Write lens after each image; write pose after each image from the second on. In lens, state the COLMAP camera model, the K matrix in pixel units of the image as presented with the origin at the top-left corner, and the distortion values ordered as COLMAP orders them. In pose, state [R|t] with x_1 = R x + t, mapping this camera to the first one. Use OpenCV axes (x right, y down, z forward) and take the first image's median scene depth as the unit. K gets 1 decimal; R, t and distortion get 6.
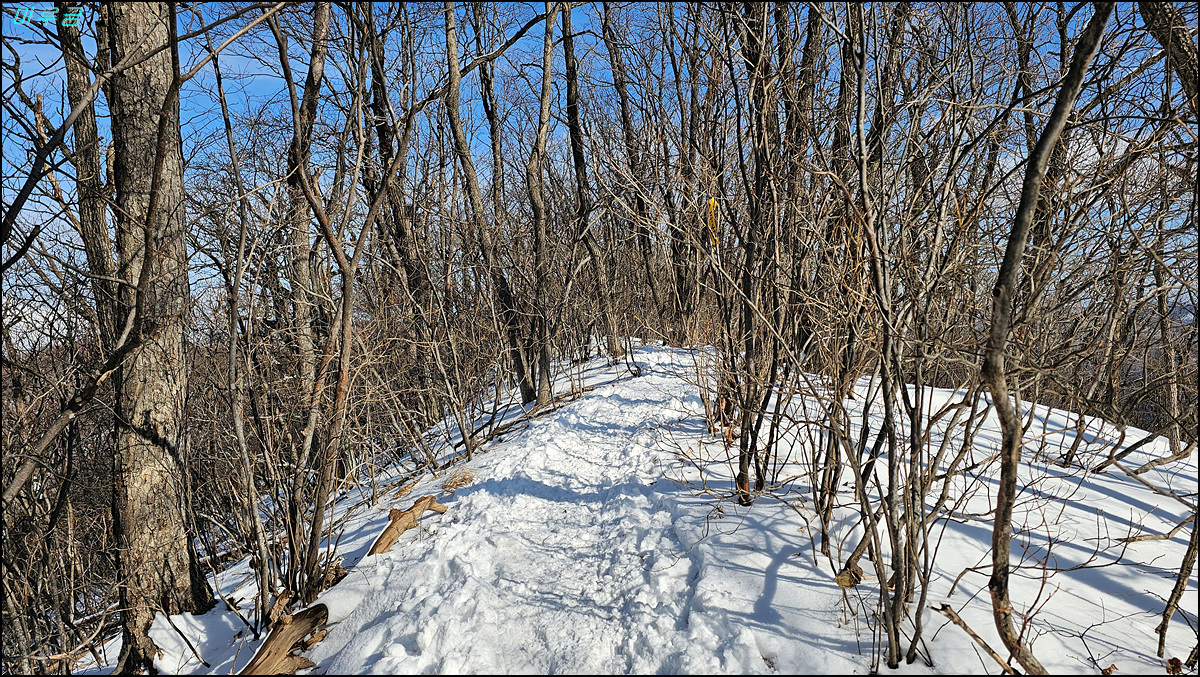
lens RADIAL K [[766.7, 0, 600.0], [0, 766.7, 338.5], [0, 0, 1]] dist [0.106580, -0.105219]
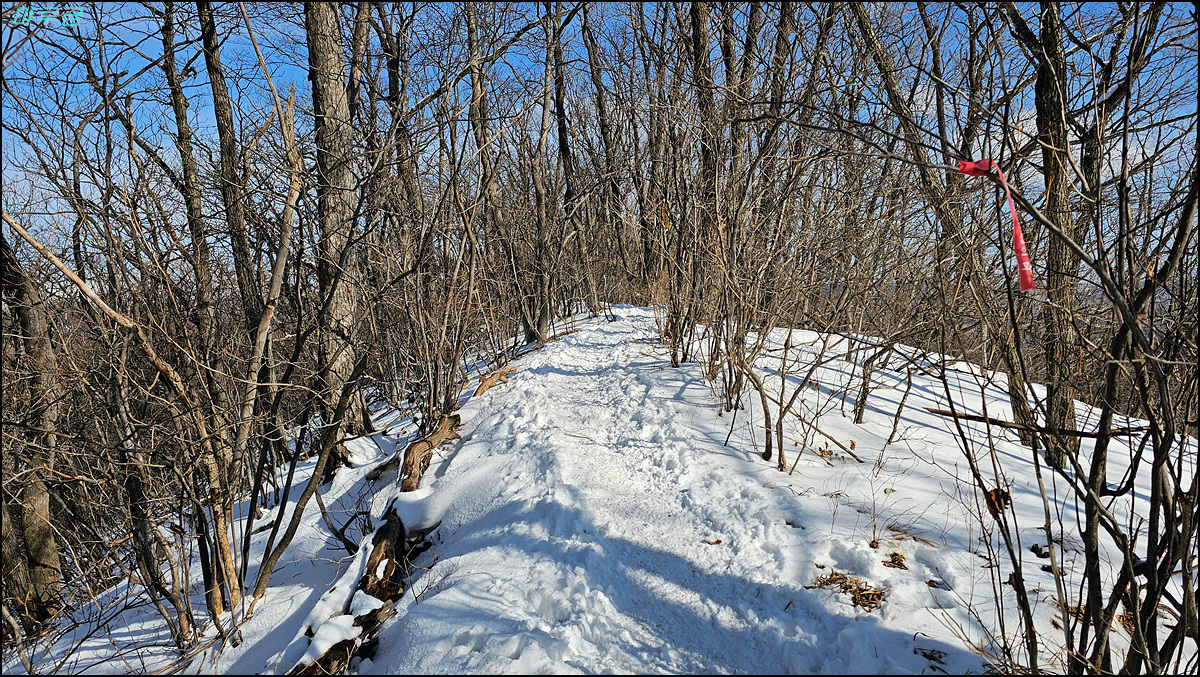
lens RADIAL K [[766.7, 0, 600.0], [0, 766.7, 338.5], [0, 0, 1]] dist [0.106580, -0.105219]
pose [[0.999045, 0.009566, 0.042644, -0.058964], [-0.011130, 0.999268, 0.036596, 0.054409], [-0.042263, -0.037036, 0.998420, -0.644701]]
